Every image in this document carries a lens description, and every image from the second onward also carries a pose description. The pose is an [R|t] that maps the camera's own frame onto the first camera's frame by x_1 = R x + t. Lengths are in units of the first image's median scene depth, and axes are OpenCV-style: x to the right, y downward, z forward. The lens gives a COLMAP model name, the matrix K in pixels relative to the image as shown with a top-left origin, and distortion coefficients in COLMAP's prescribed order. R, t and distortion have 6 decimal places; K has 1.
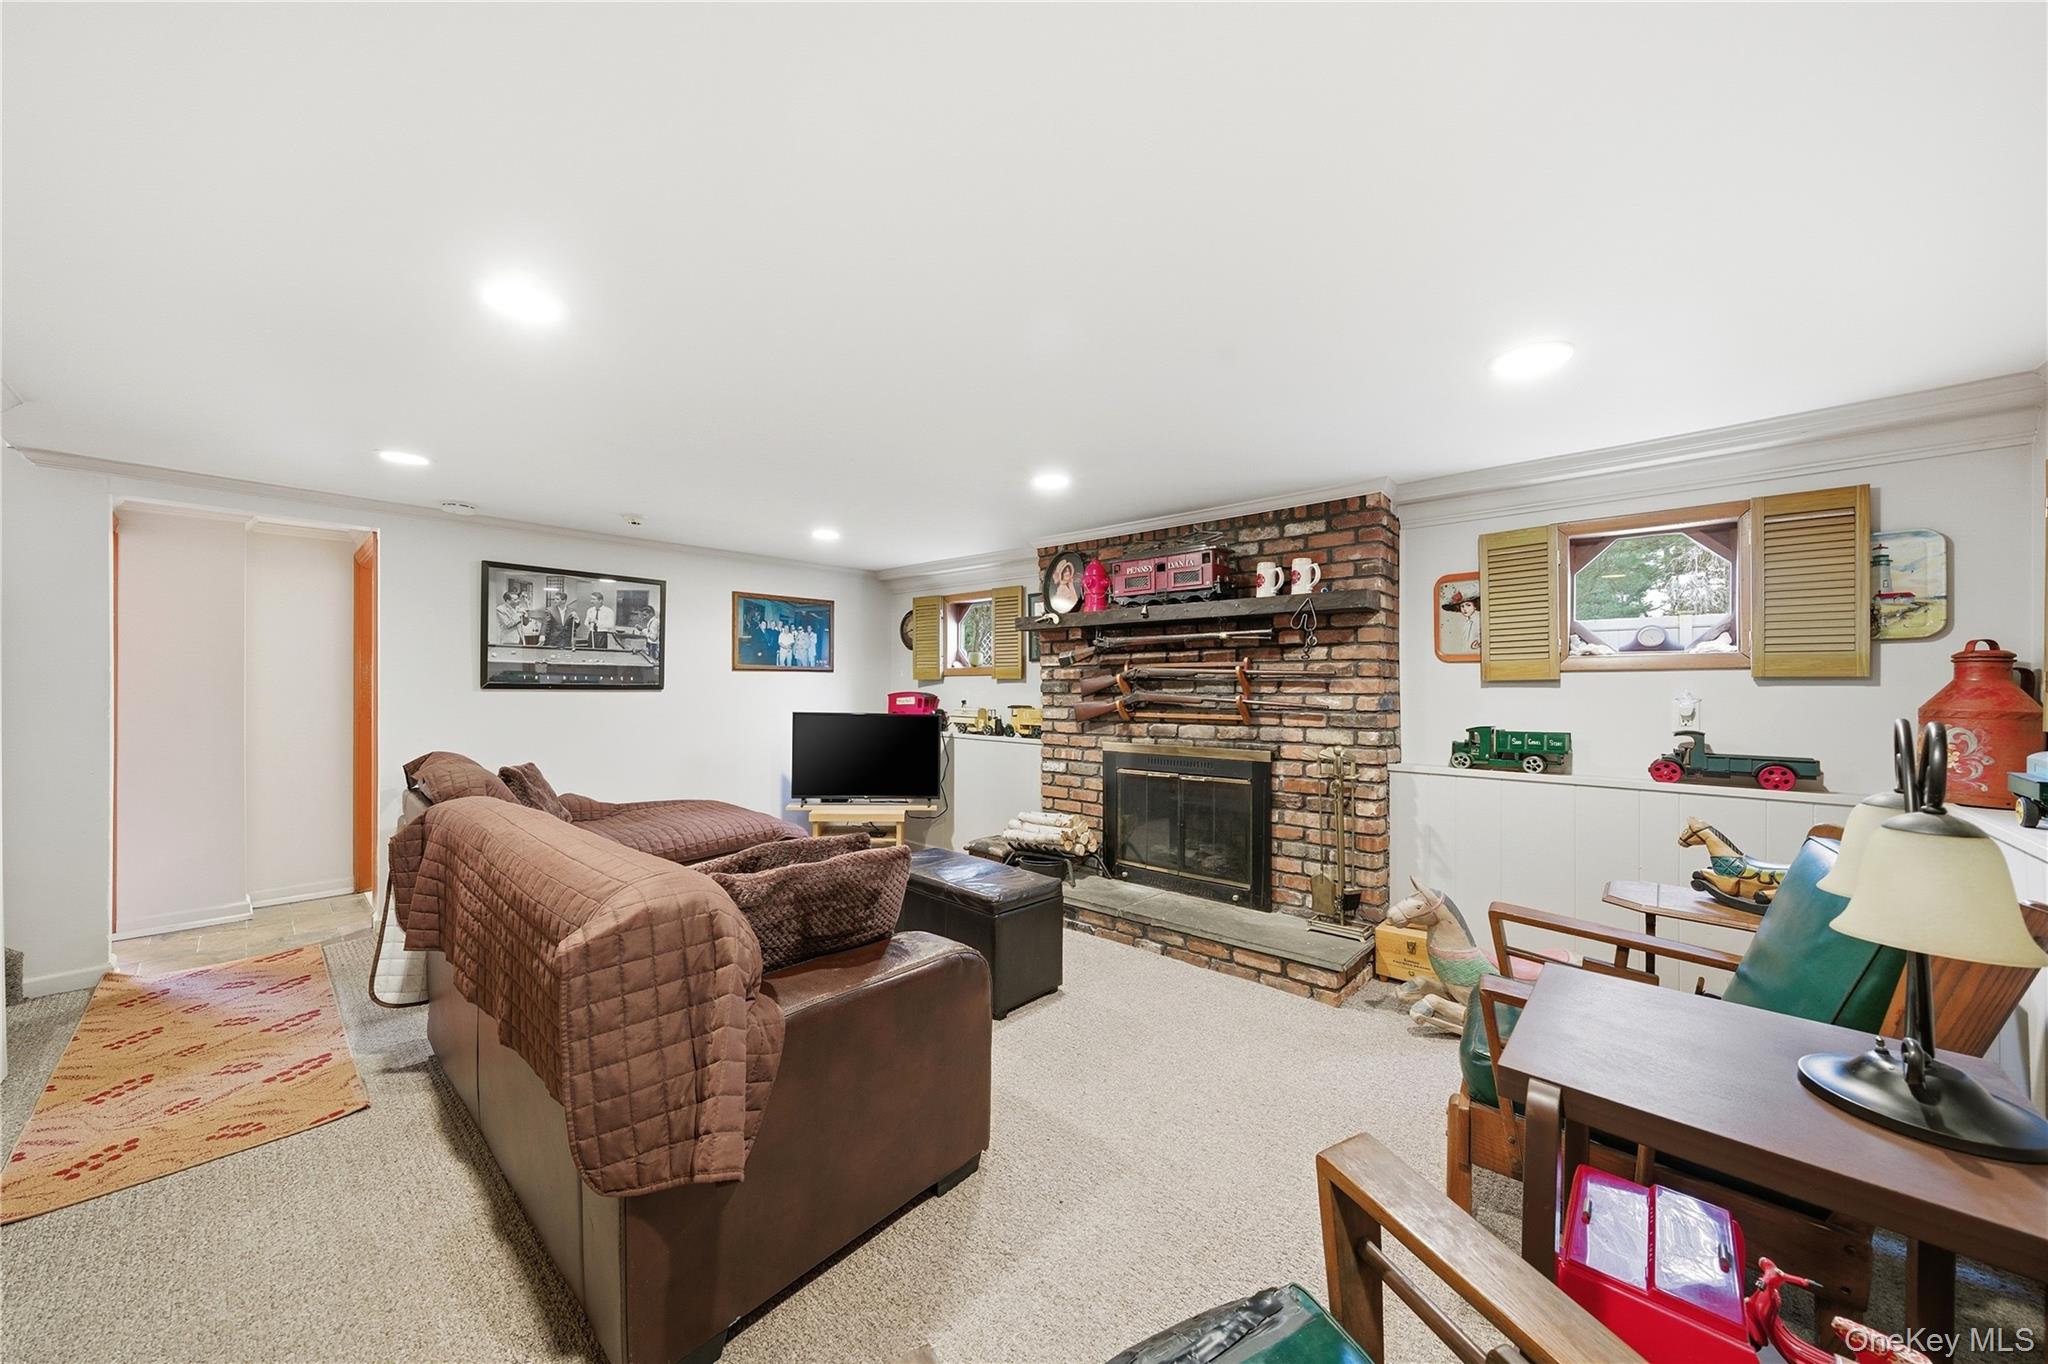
lens RADIAL K [[703.5, 0, 1020.4], [0, 703.5, 688.2], [0, 0, 1]] dist [-0.004582, 0.002195]
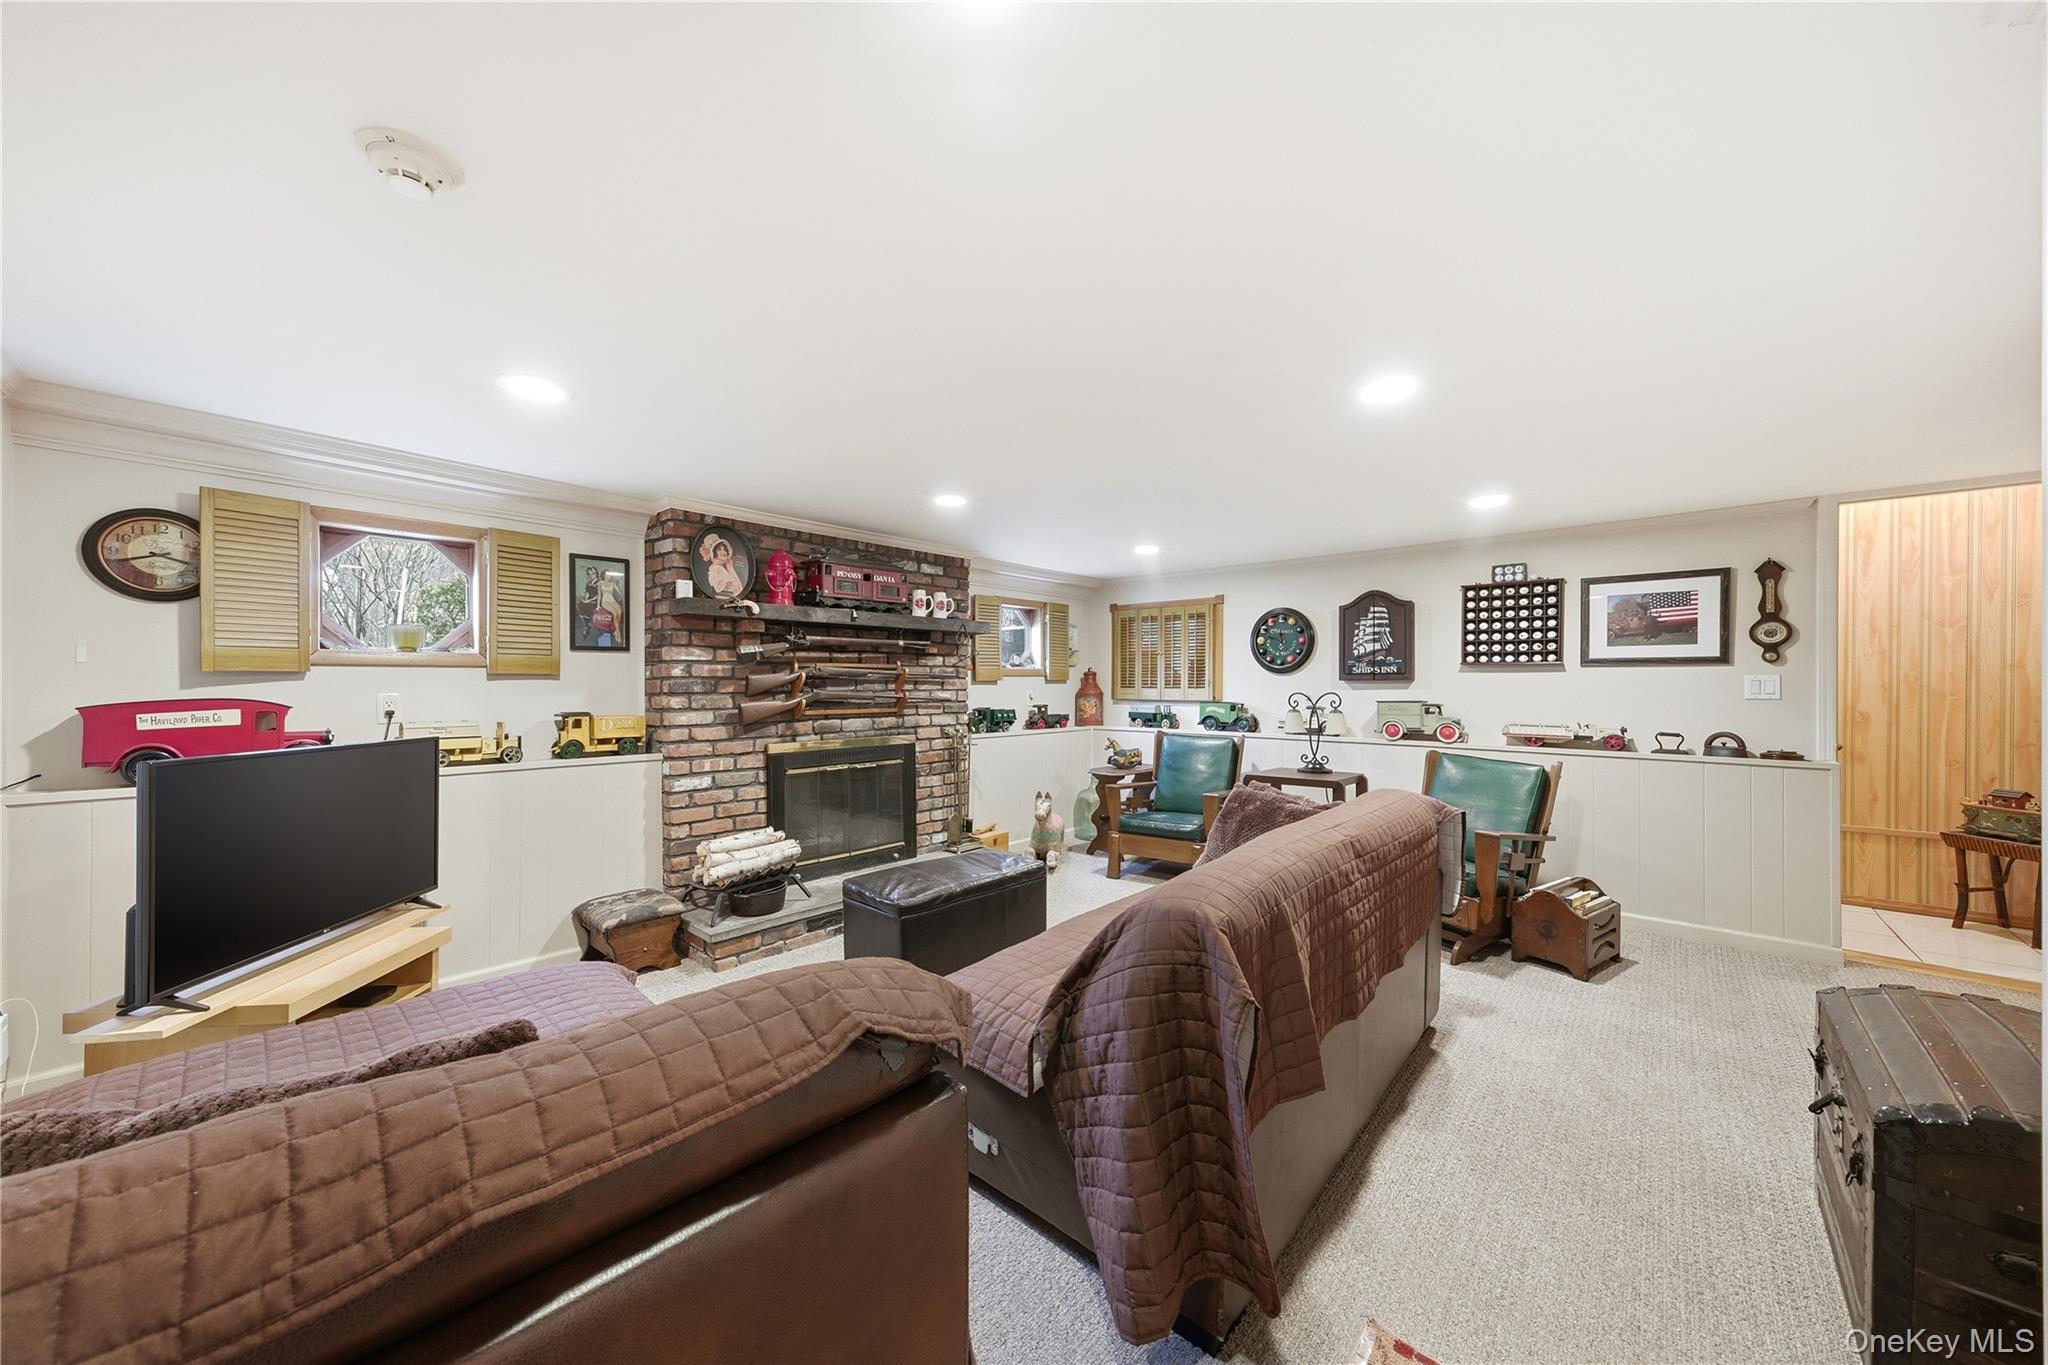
lens RADIAL K [[703.5, 0, 1011.3], [0, 703.5, 684.0], [0, 0, 1]] dist [-0.004582, 0.002195]
pose [[0.056842, 0.001078, 0.998383, -0.760341], [0.005069, 0.999986, -0.001368, -0.000540], [-0.998370, 0.005139, 0.056836, 0.601971]]
